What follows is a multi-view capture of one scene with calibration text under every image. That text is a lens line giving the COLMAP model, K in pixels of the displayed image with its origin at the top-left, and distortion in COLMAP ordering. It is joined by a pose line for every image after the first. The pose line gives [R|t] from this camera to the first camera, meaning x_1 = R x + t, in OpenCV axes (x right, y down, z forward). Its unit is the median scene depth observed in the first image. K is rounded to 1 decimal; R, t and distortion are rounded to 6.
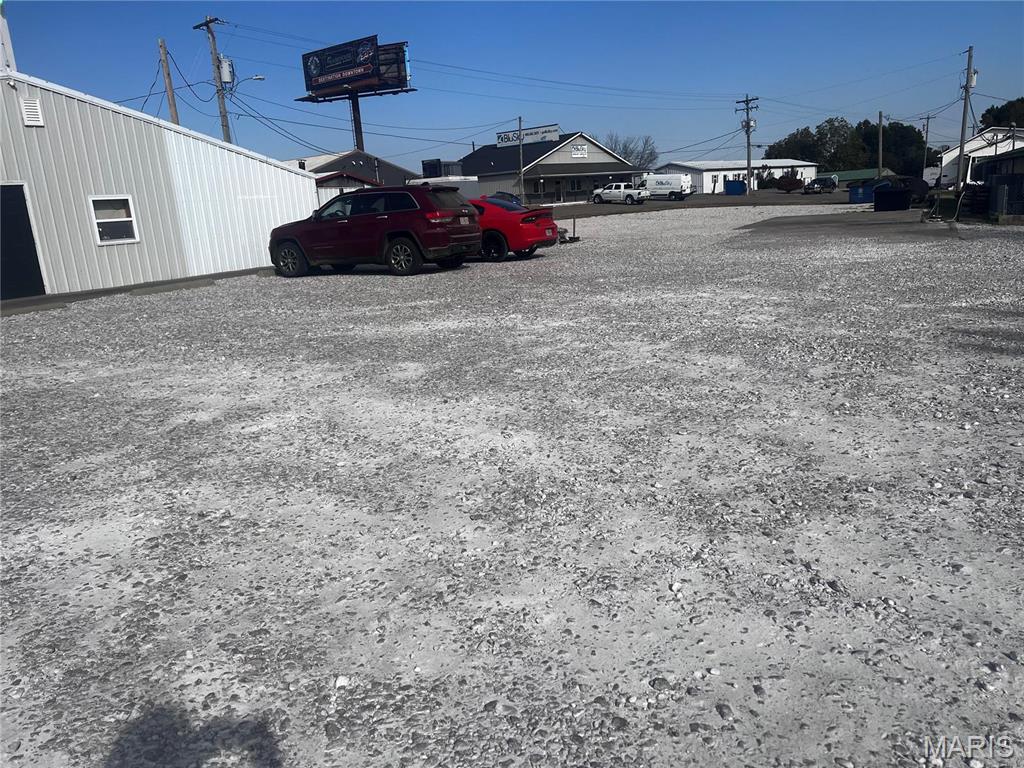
lens RADIAL K [[768.2, 0, 512.6], [0, 768.2, 383.9], [0, 0, 1]] dist [0.035815, -0.022280]
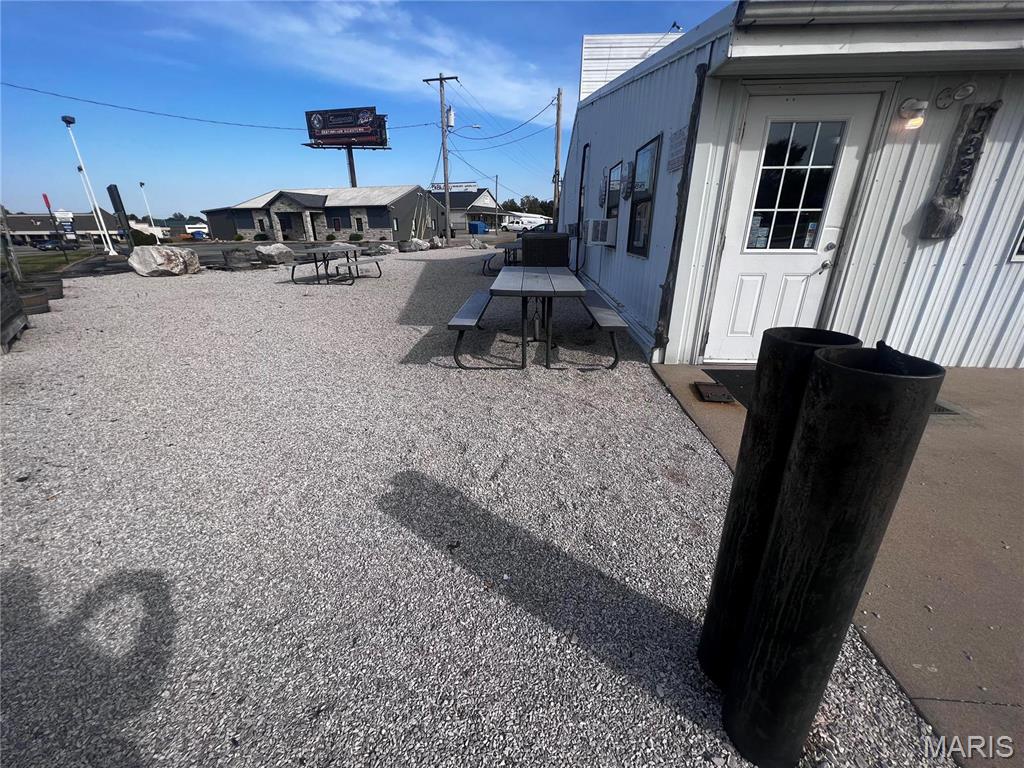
lens RADIAL K [[407.4, 0, 506.3], [0, 407.4, 382.5], [0, 0, 1]] dist [0.000863, -0.000607]
pose [[0.903357, -0.091169, 0.419087, -0.308738], [0.043414, 0.991565, 0.122126, -0.002198], [-0.426686, -0.092130, 0.899695, 0.116366]]
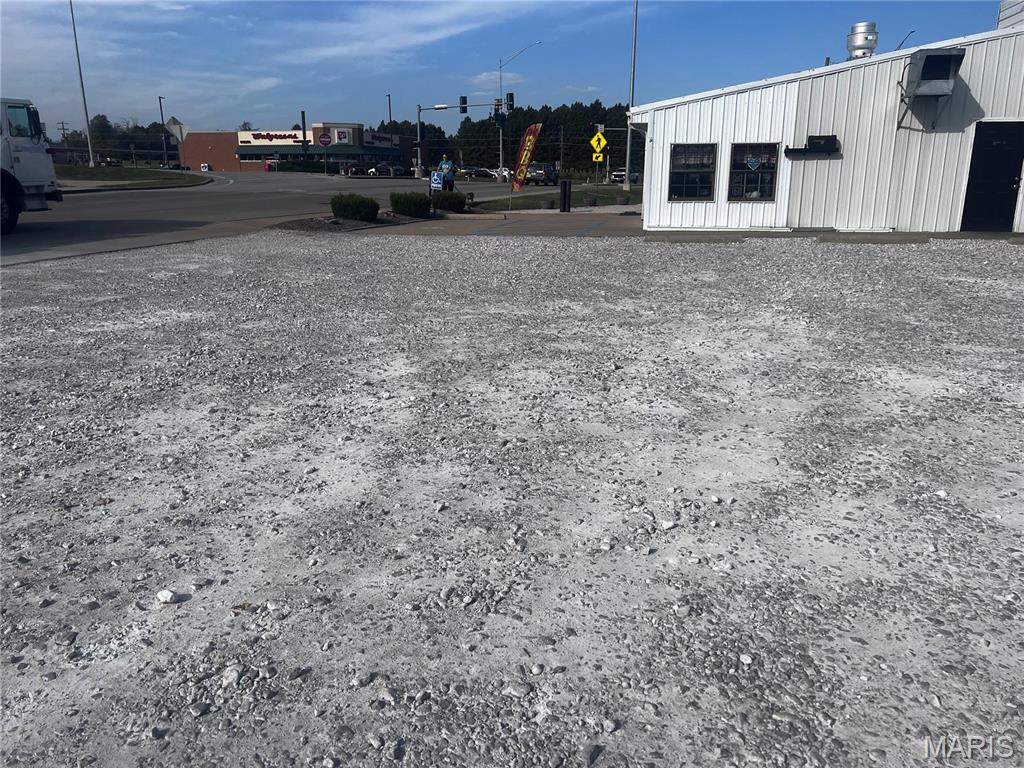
lens RADIAL K [[768.2, 0, 510.5], [0, 768.2, 383.4], [0, 0, 1]] dist [0.035815, -0.022280]
pose [[0.295047, 0.314795, -0.902137, 0.073283], [-0.240221, 0.938281, 0.248842, 0.004083], [0.924792, 0.143292, 0.352458, -0.022491]]
